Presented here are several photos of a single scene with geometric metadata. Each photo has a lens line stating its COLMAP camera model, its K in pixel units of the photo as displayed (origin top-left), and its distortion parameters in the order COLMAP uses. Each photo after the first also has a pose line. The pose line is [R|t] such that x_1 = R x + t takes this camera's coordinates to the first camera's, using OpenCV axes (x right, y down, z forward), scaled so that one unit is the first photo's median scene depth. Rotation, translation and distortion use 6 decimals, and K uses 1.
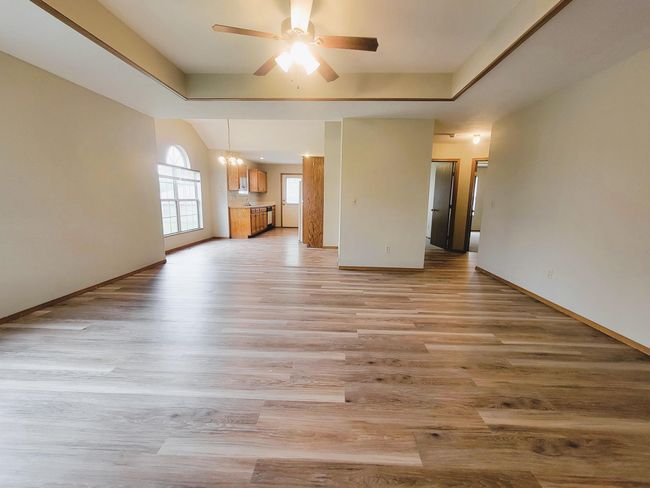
lens RADIAL K [[264.8, 0, 327.4], [0, 264.8, 244.2], [0, 0, 1]] dist [-0.004020, 0.001067]
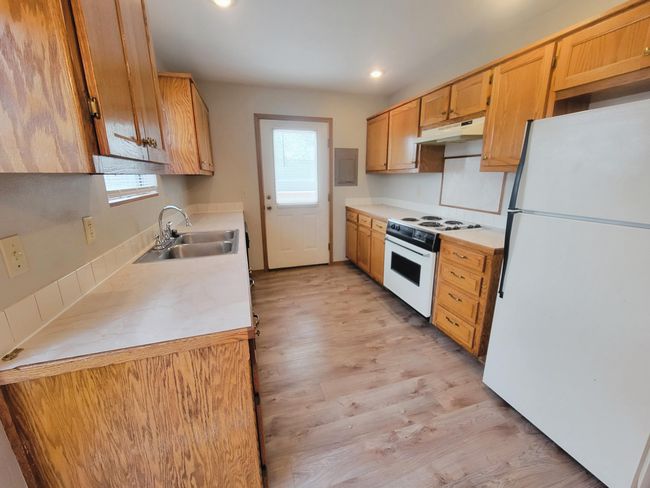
lens RADIAL K [[264.8, 0, 327.0], [0, 264.8, 243.3], [0, 0, 1]] dist [-0.004020, 0.001067]
pose [[0.940958, -0.109847, 0.320204, -0.590841], [0.083270, 0.991932, 0.095588, -0.370835], [-0.328121, -0.063281, 0.942514, 1.808134]]
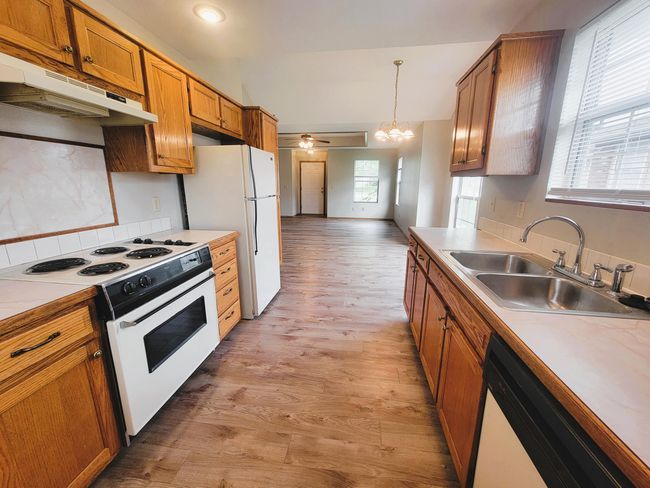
lens RADIAL K [[264.8, 0, 327.9], [0, 264.8, 243.5], [0, 0, 1]] dist [-0.004020, 0.001067]
pose [[-0.994687, -0.048030, 0.091059, -0.445308], [-0.008991, 0.921650, 0.387919, -0.506521], [-0.102556, 0.385039, -0.917184, 2.682048]]
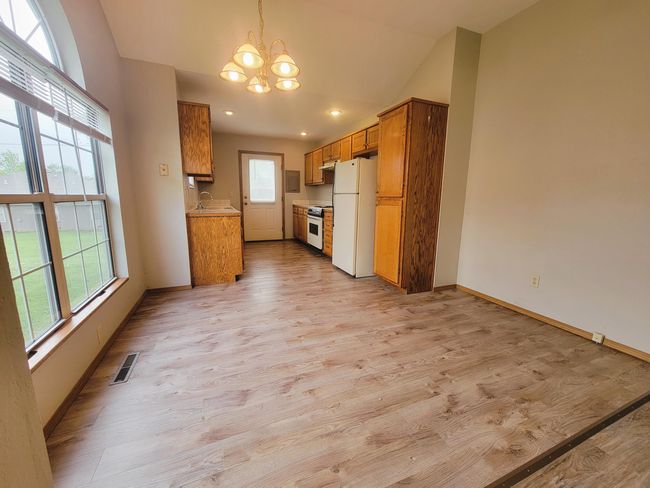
lens RADIAL K [[264.8, 0, 326.6], [0, 264.8, 243.2], [0, 0, 1]] dist [-0.004020, 0.001067]
pose [[0.909677, -0.080303, 0.407479, -0.700109], [0.075268, 0.996759, 0.028401, -0.185007], [-0.408439, 0.004834, 0.912773, 1.082576]]
